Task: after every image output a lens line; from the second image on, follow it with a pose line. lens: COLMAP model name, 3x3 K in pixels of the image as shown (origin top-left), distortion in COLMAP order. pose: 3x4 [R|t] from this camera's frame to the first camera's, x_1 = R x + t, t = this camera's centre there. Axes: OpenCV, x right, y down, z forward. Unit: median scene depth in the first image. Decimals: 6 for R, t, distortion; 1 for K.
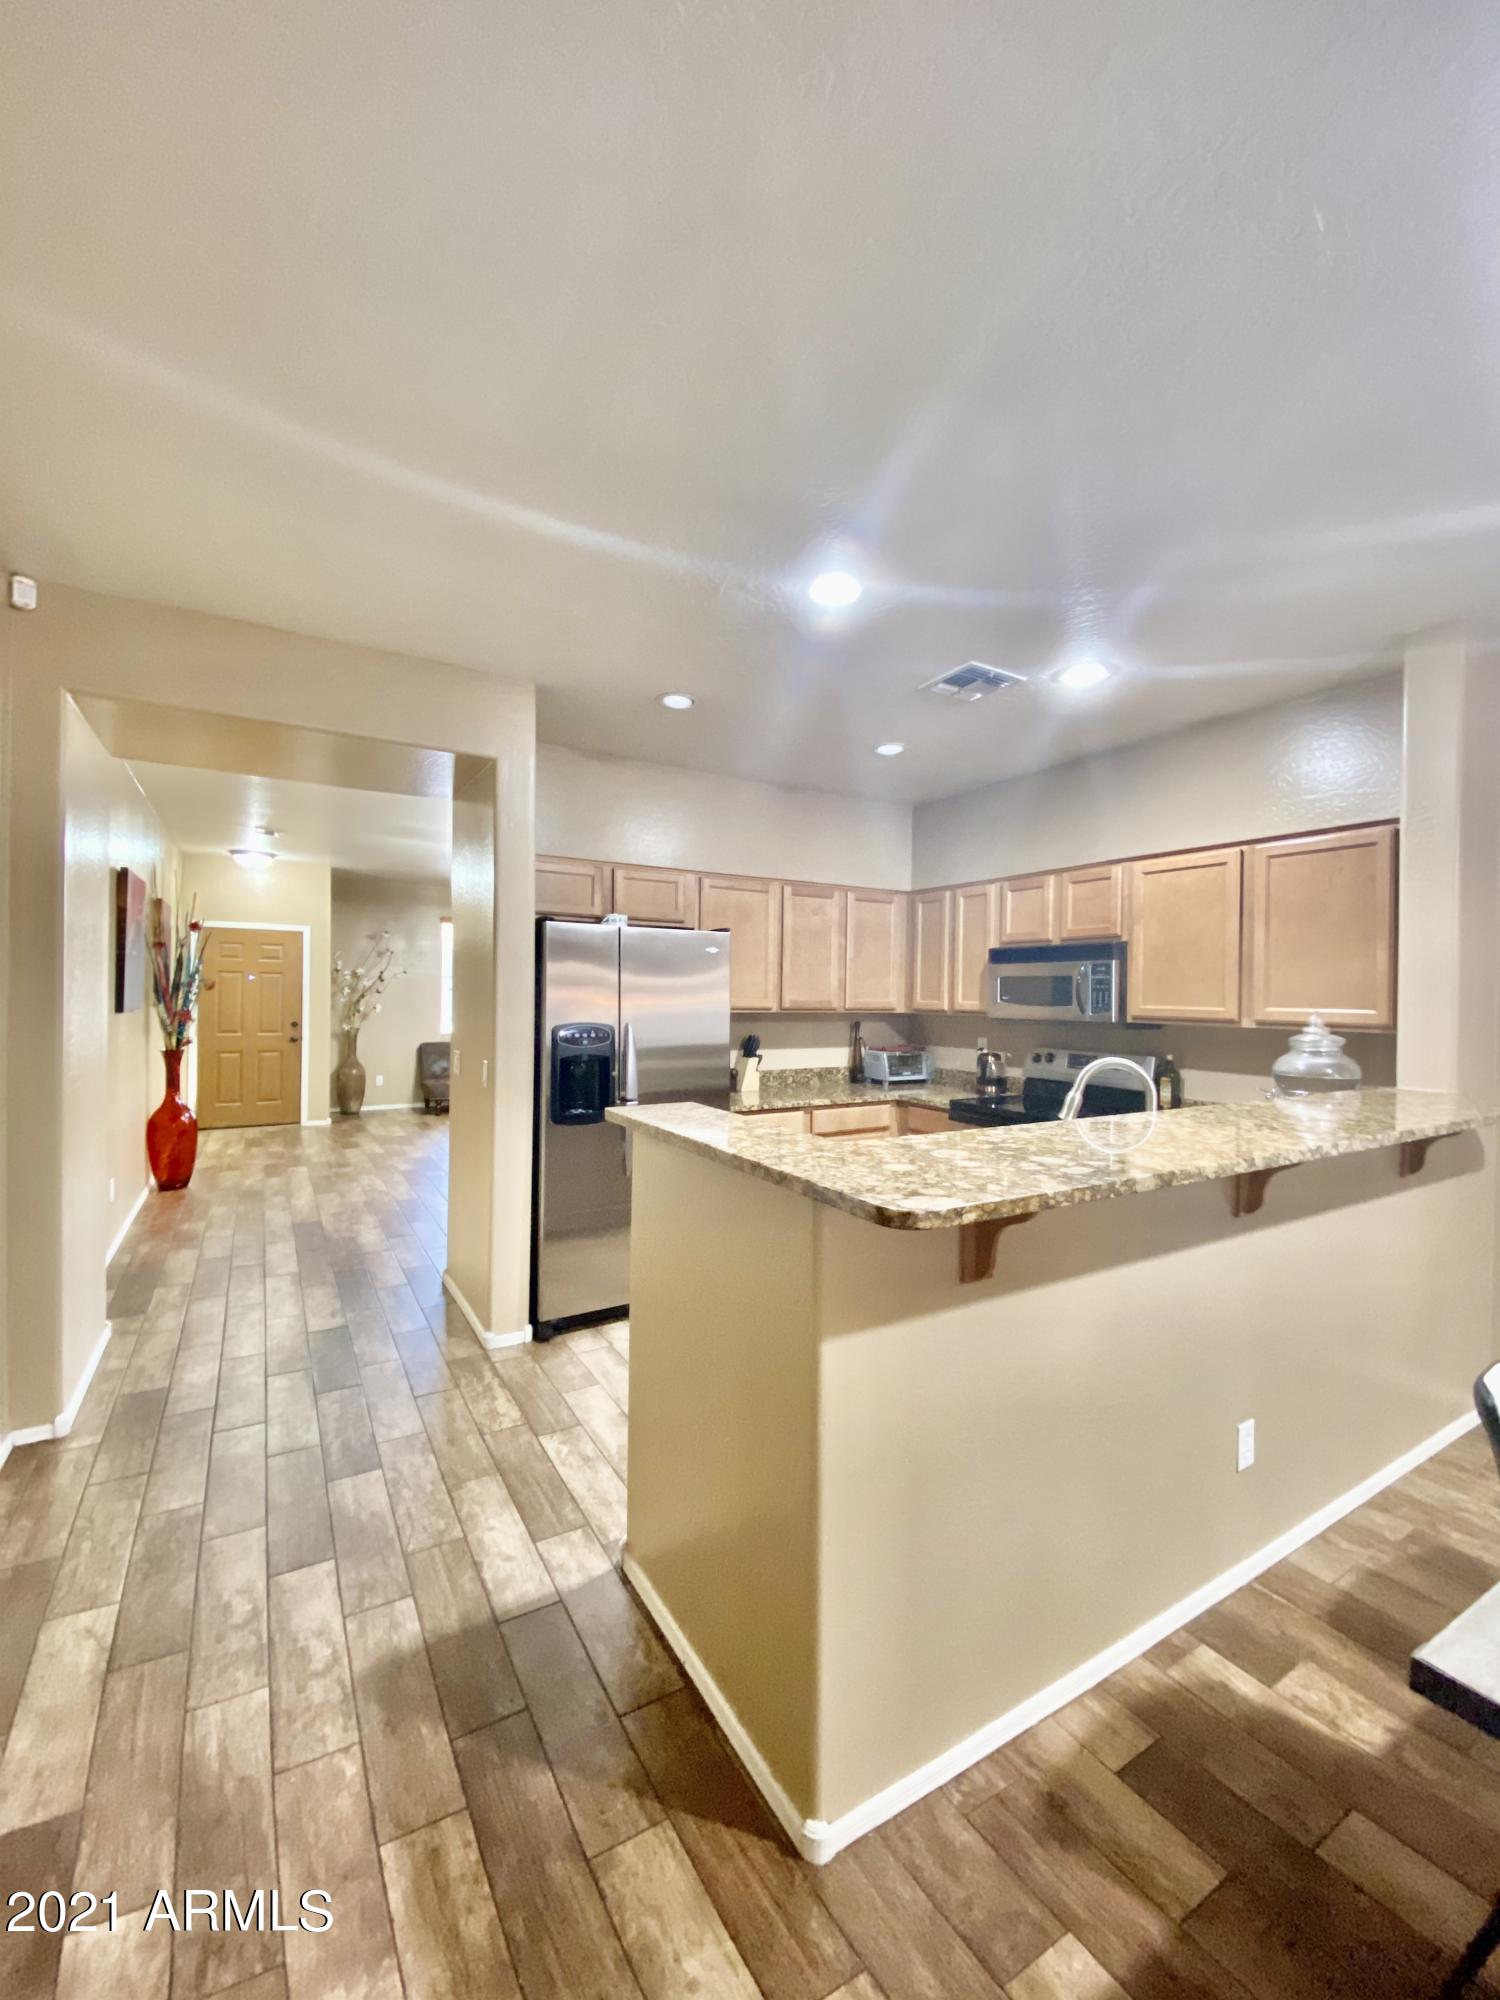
lens RADIAL K [[808.6, 0, 750.0], [0, 808.6, 1000.0], [0, 0, 1]] dist [0.032489, -0.027908]
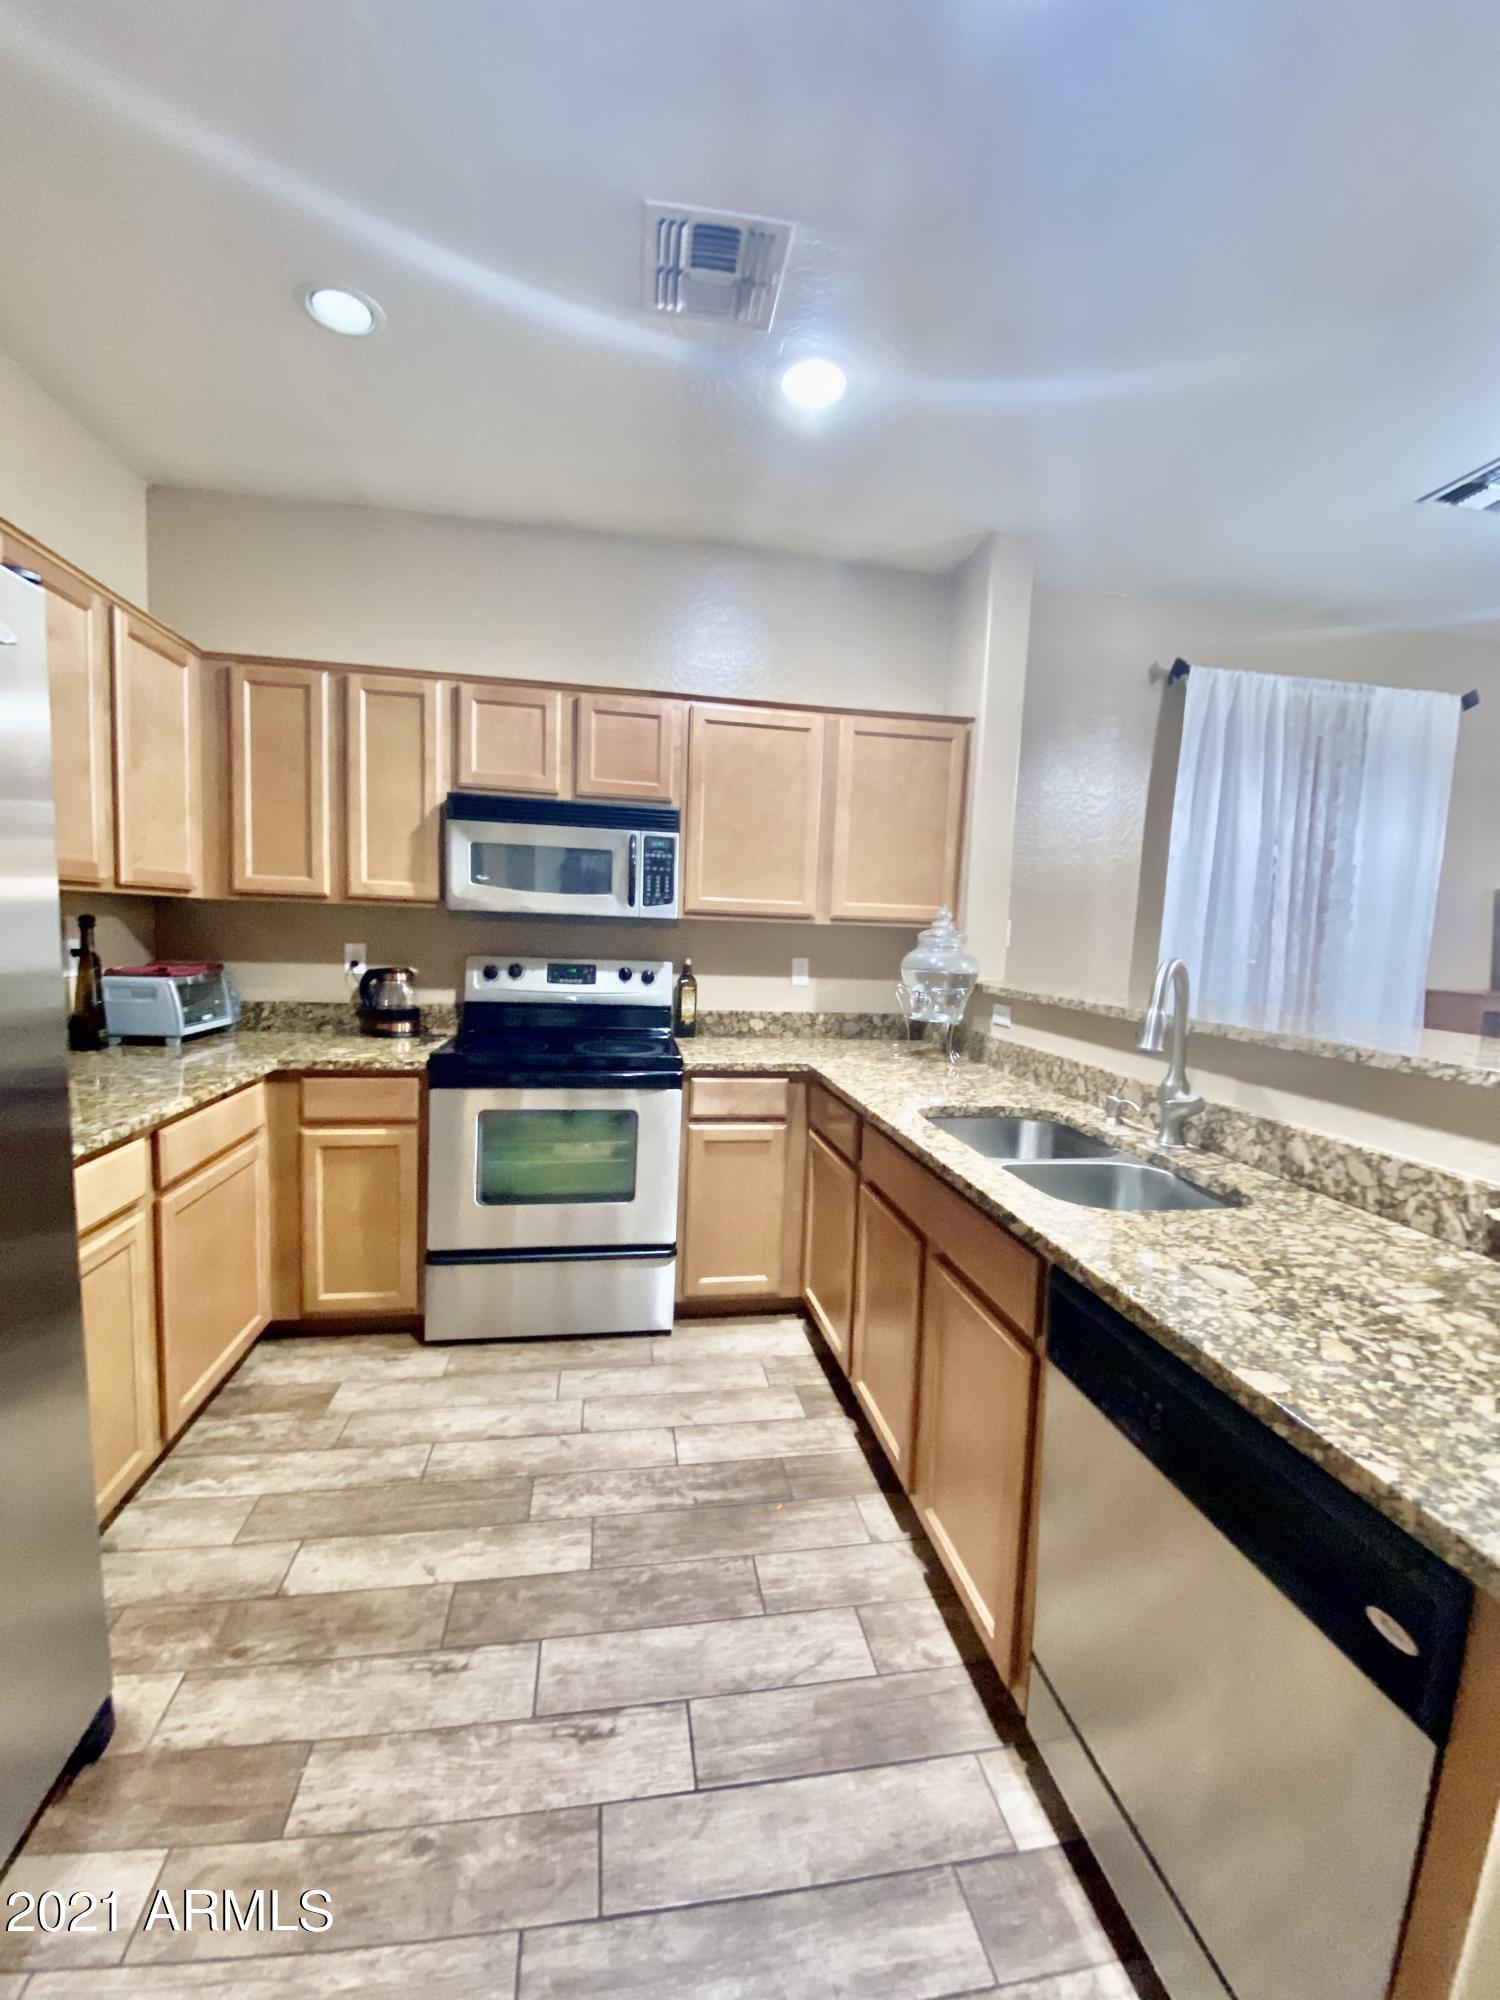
lens RADIAL K [[808.6, 0, 750.0], [0, 808.6, 1000.0], [0, 0, 1]] dist [0.032489, -0.027908]
pose [[0.358620, -0.089118, 0.929220, -0.193512], [-0.025645, 0.994116, 0.105239, 0.019208], [-0.933131, -0.061570, 0.354225, 0.573694]]
